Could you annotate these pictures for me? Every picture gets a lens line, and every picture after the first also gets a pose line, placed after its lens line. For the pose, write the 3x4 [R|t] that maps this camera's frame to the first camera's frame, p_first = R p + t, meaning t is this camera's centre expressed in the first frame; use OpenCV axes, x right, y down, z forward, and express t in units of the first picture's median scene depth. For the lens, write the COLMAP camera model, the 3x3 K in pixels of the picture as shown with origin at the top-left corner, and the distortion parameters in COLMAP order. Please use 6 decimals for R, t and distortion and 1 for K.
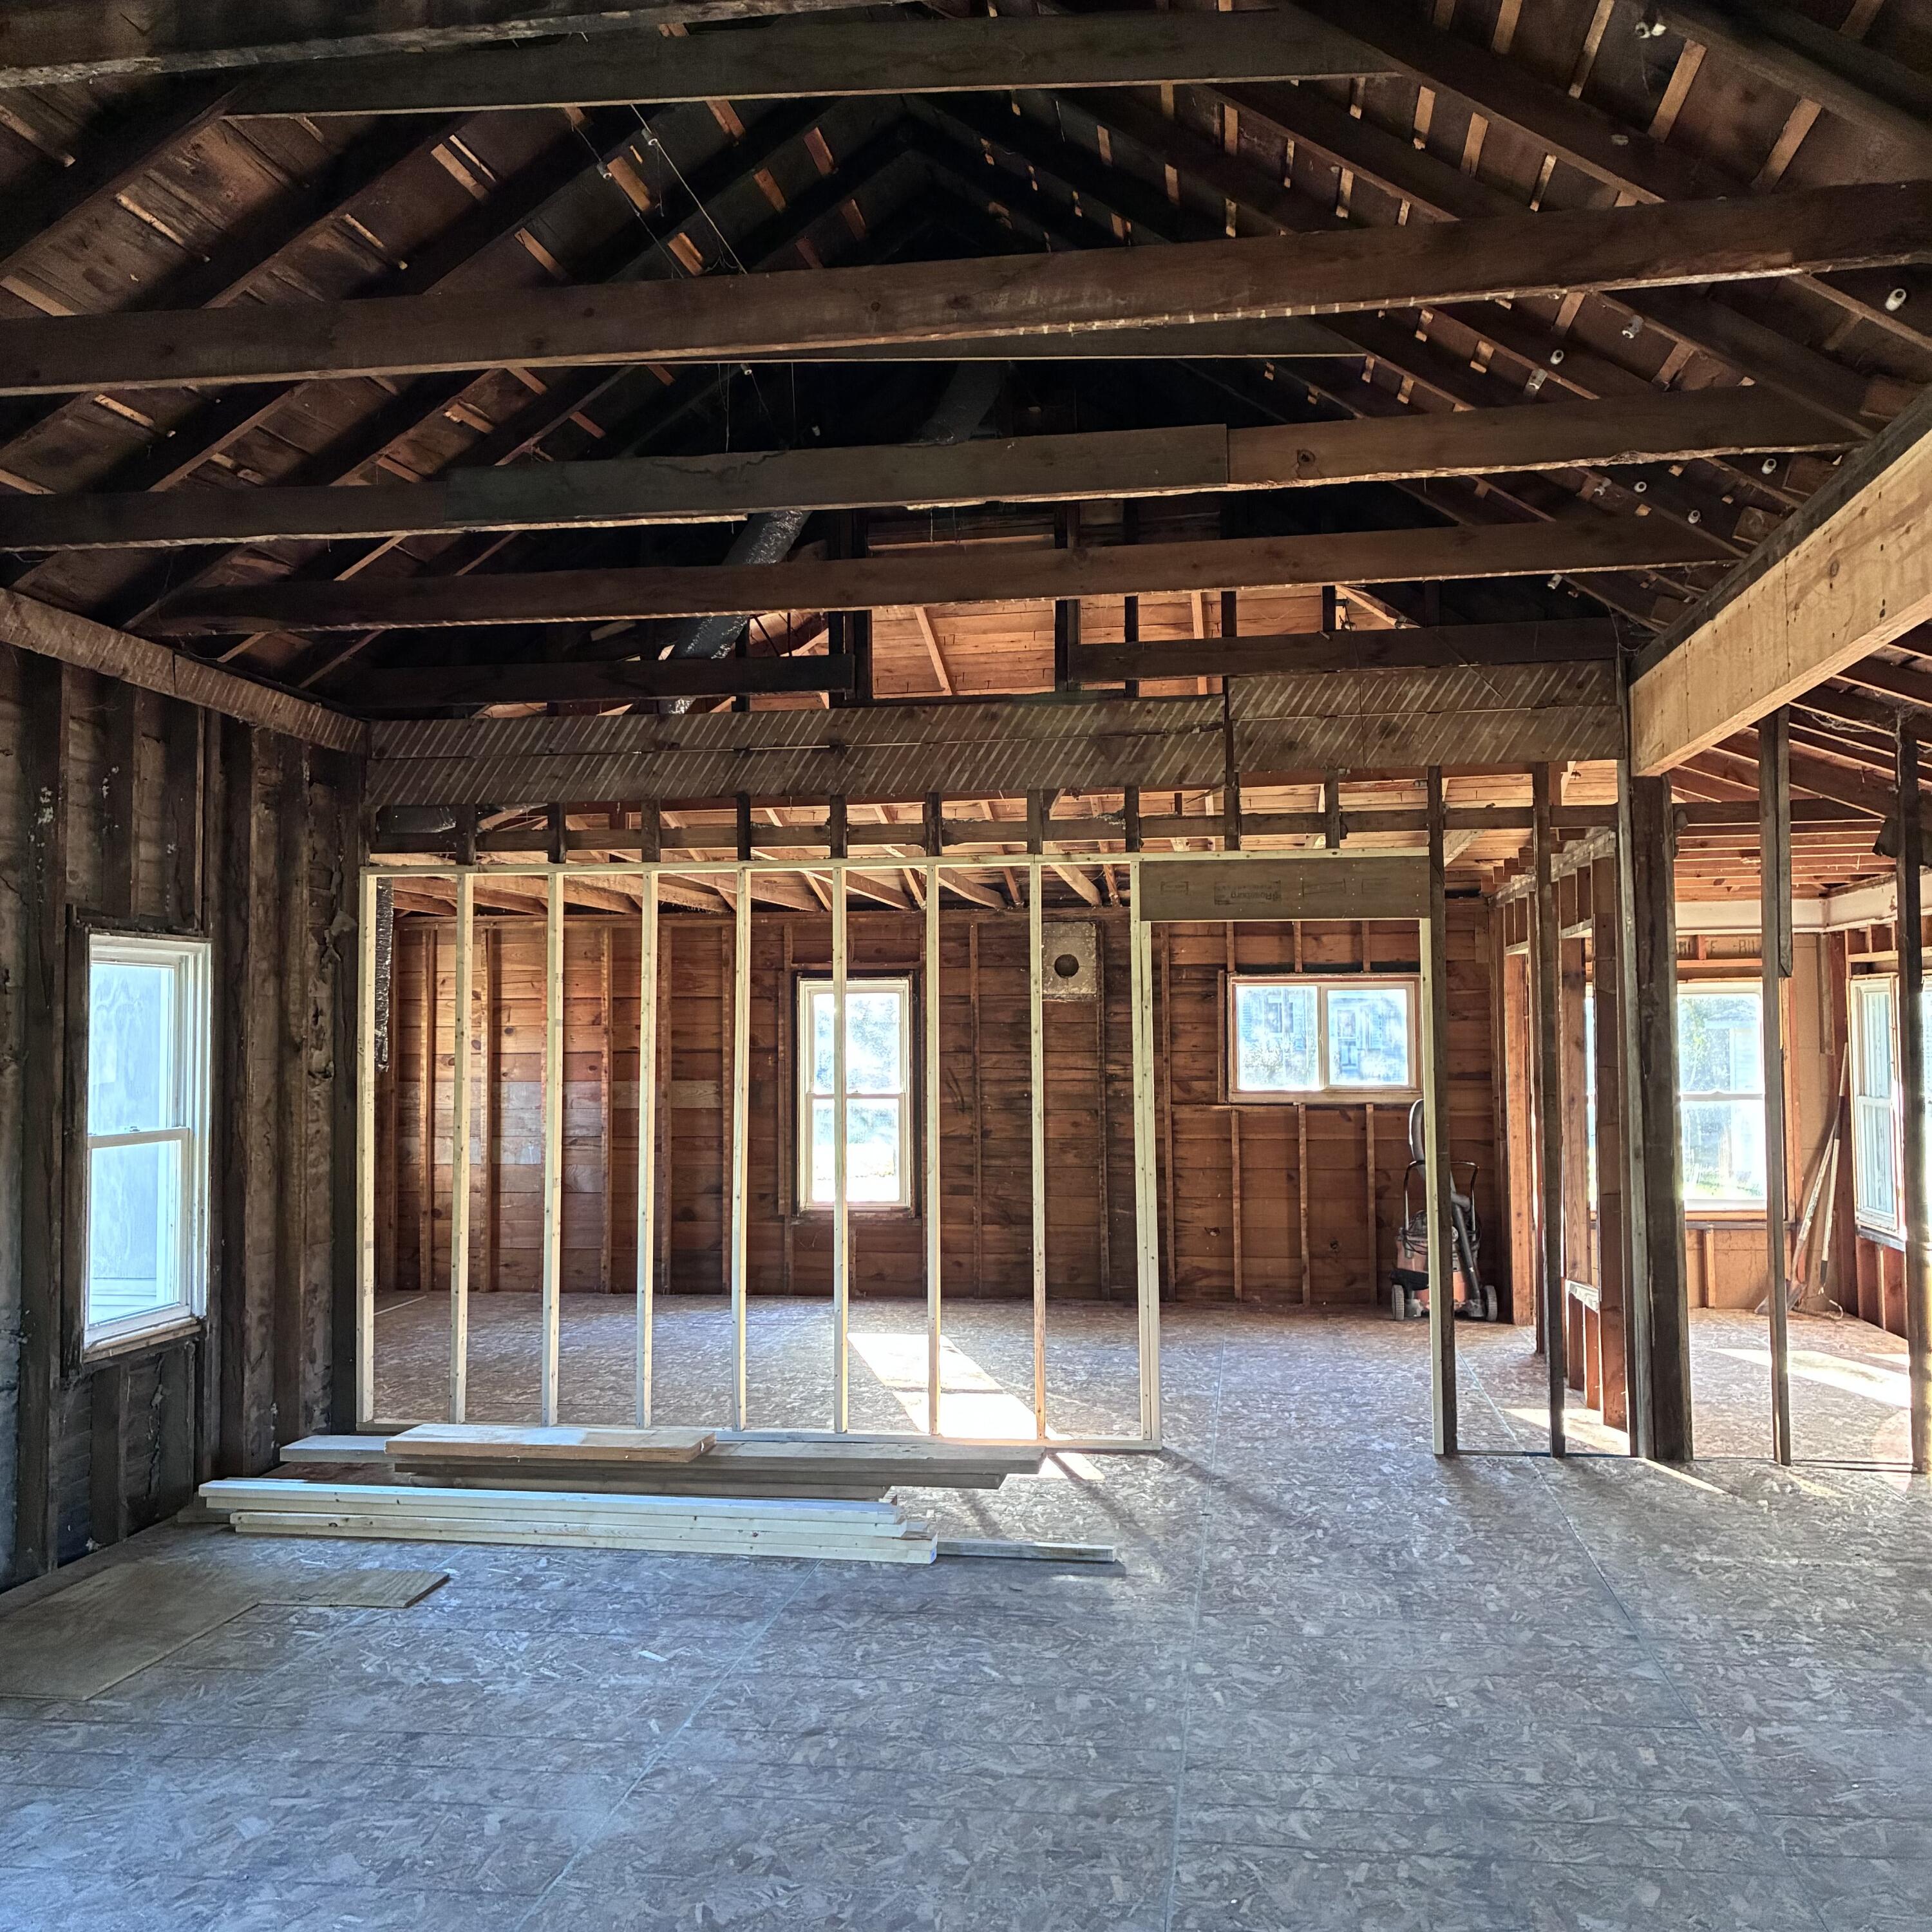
lens RADIAL K [[1945.7, 0, 956.5], [0, 1945.7, 959.2], [0, 0, 1]] dist [0.020096, 0.000000]
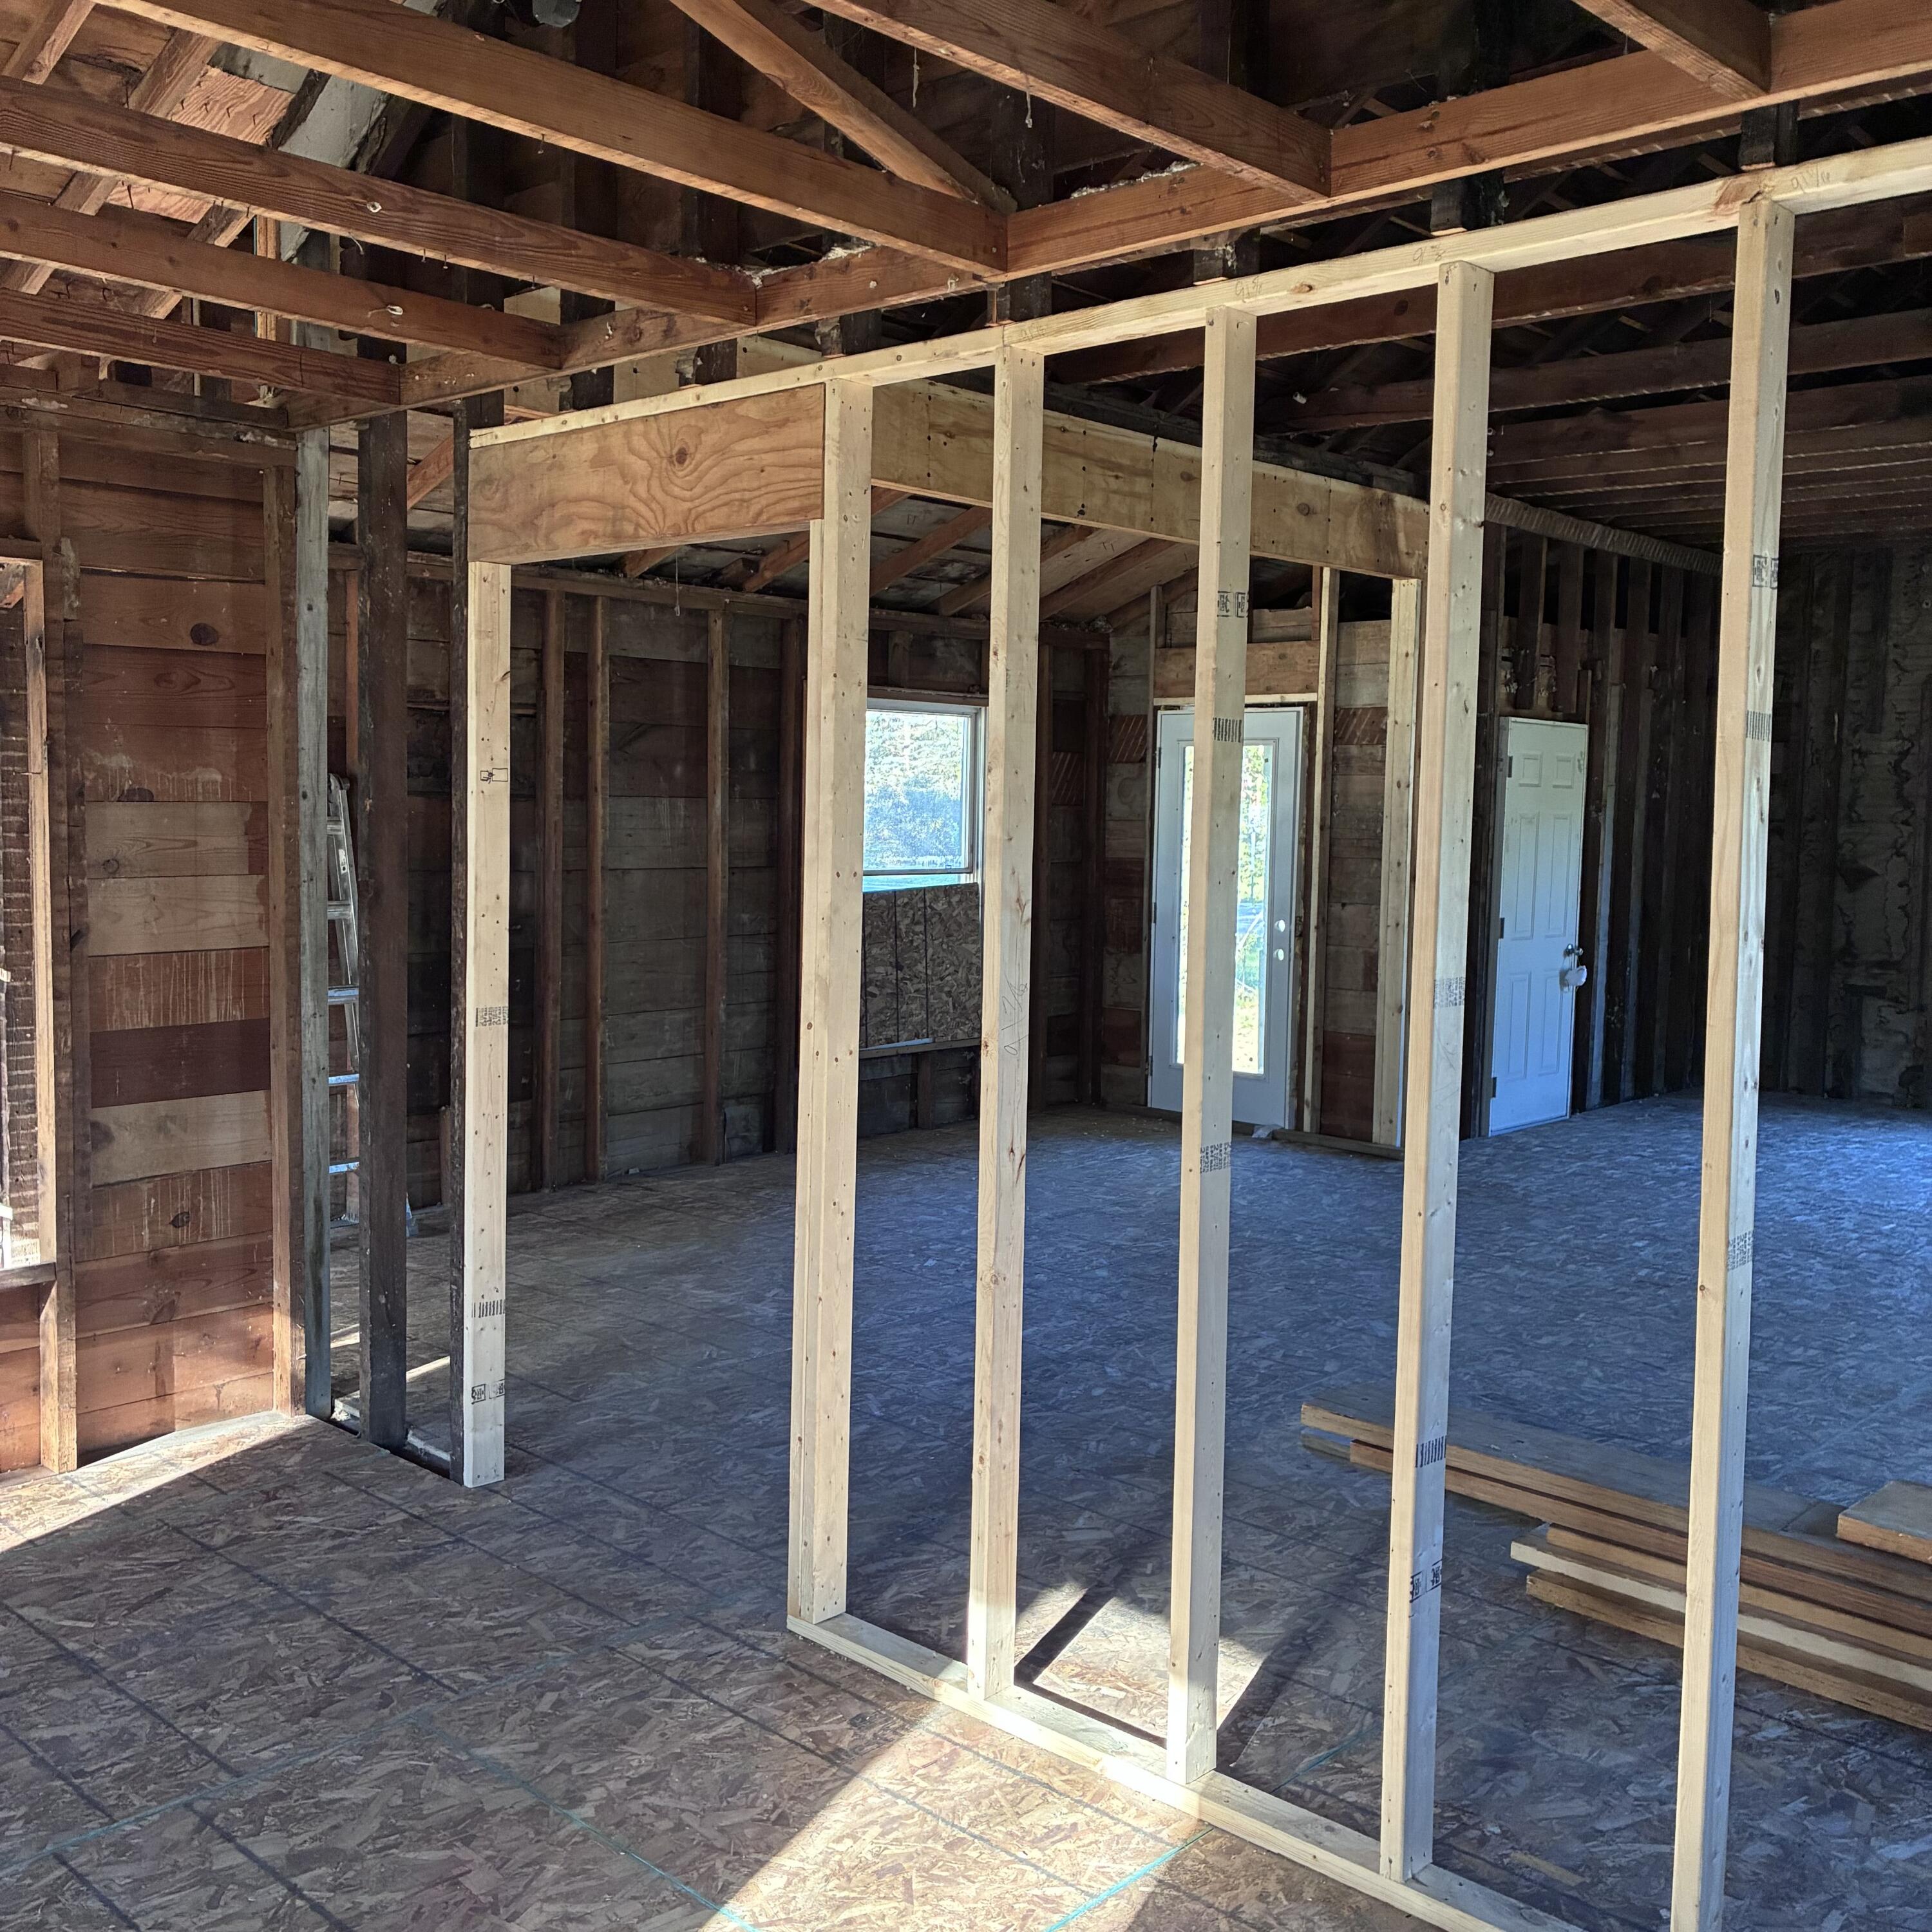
lens RADIAL K [[1945.7, 0, 964.7], [0, 1945.7, 951.7], [0, 0, 1]] dist [0.020096, 0.000000]
pose [[-0.825561, -0.054416, 0.561683, -0.211056], [-0.035919, 0.998389, 0.043930, 0.067187], [-0.563168, 0.016091, -0.826186, 1.519791]]
